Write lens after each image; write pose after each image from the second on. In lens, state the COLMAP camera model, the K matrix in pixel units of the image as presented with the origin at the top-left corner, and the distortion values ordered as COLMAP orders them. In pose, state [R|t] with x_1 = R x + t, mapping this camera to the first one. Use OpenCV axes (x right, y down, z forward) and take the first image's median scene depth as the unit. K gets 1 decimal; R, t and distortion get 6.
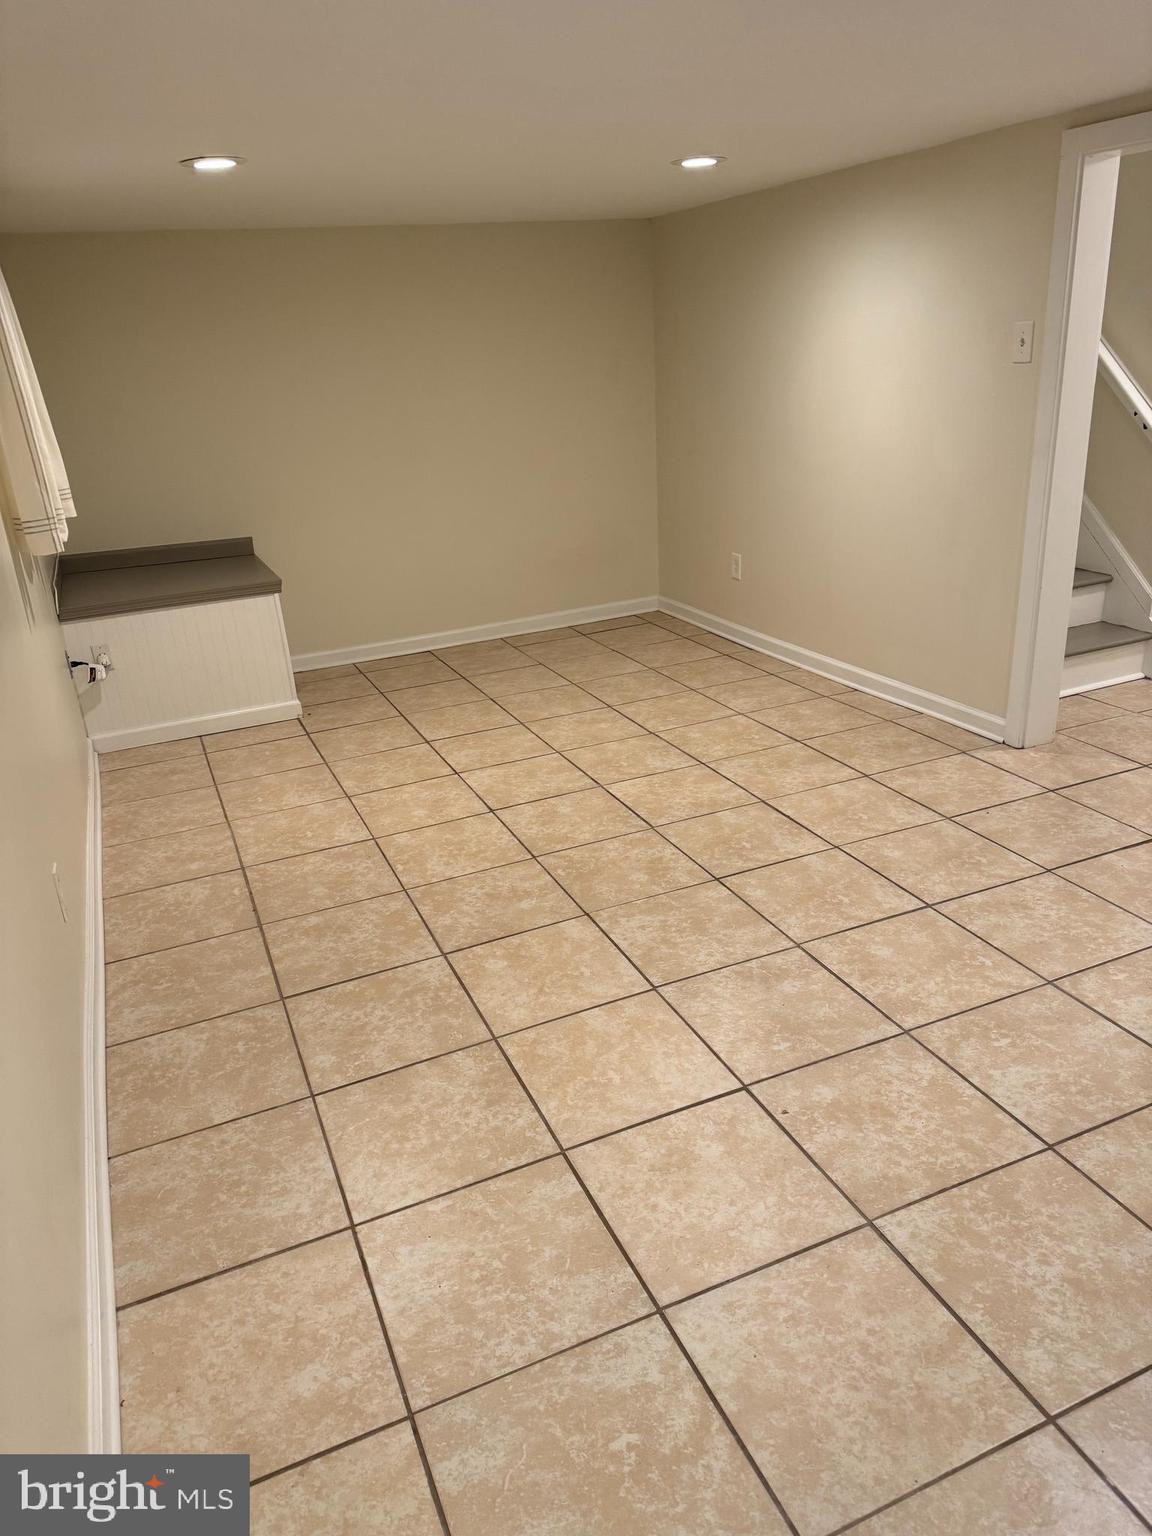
lens RADIAL K [[1076.8, 0, 574.5], [0, 1076.8, 757.8], [0, 0, 1]] dist [0.138505, -0.190461]
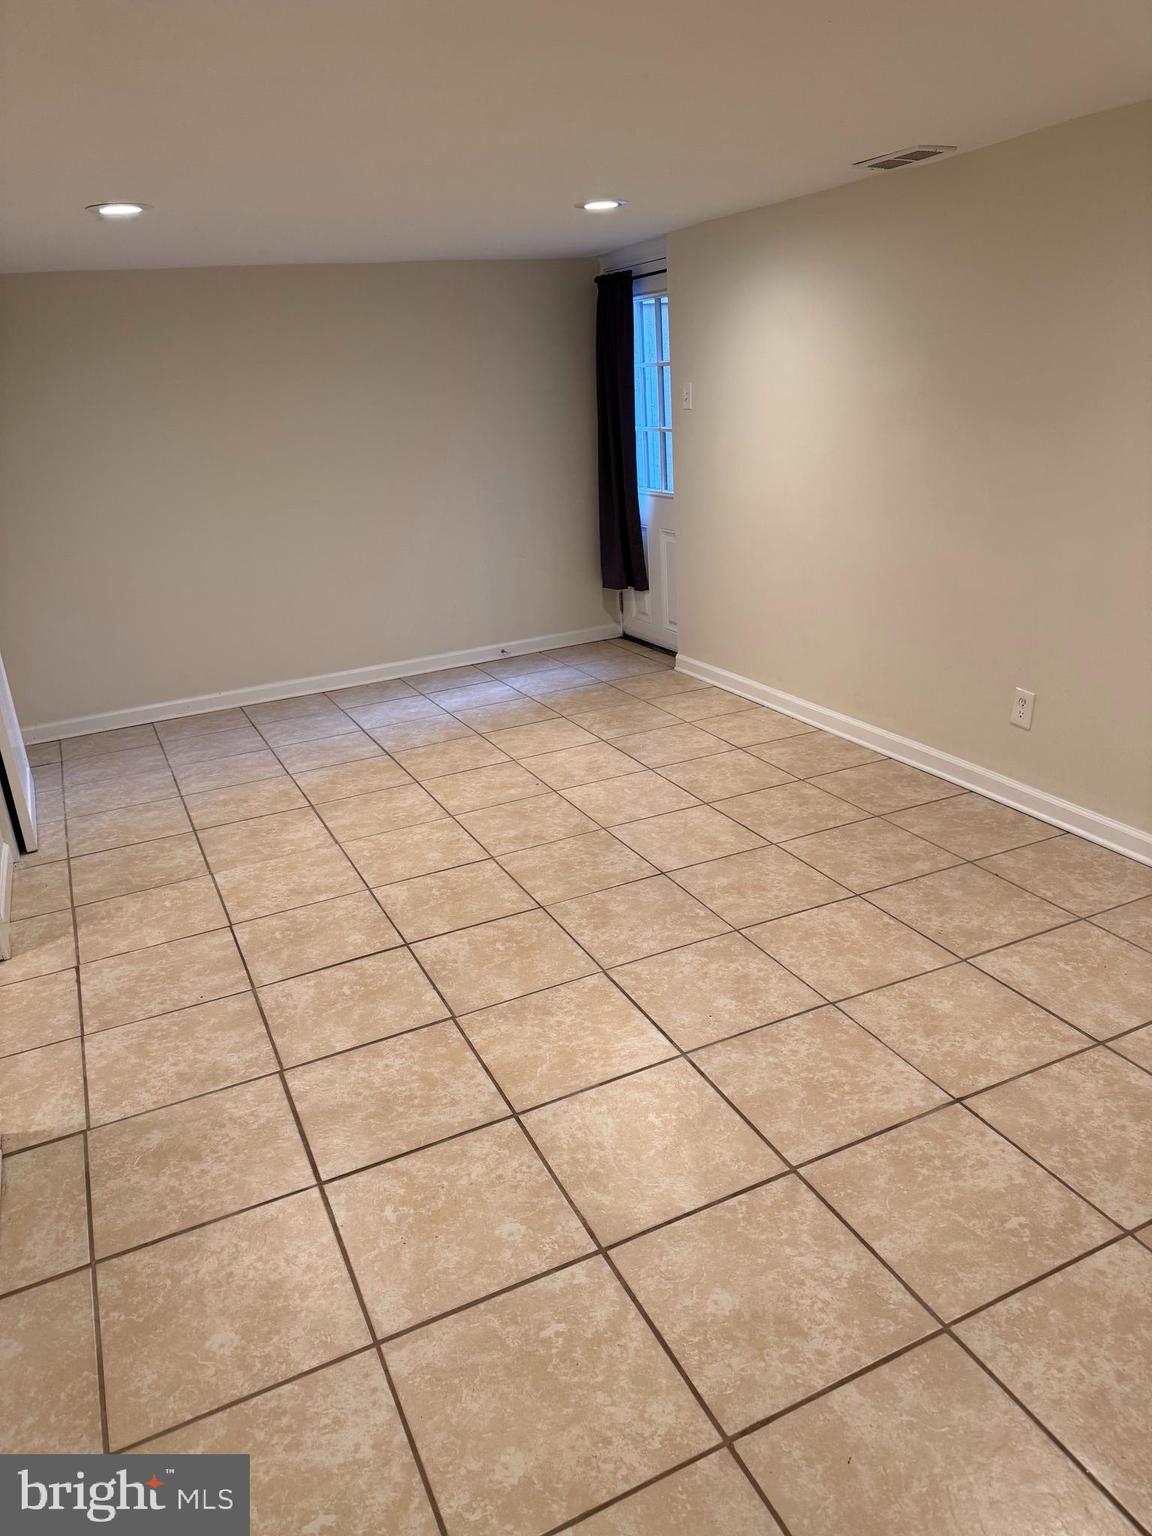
lens RADIAL K [[1076.8, 0, 574.5], [0, 1076.8, 757.8], [0, 0, 1]] dist [0.138505, -0.190461]
pose [[-0.991047, 0.133238, 0.008601, 0.074858], [0.106660, 0.751318, 0.651264, -0.666185], [0.080311, 0.646350, -0.758803, 1.716911]]
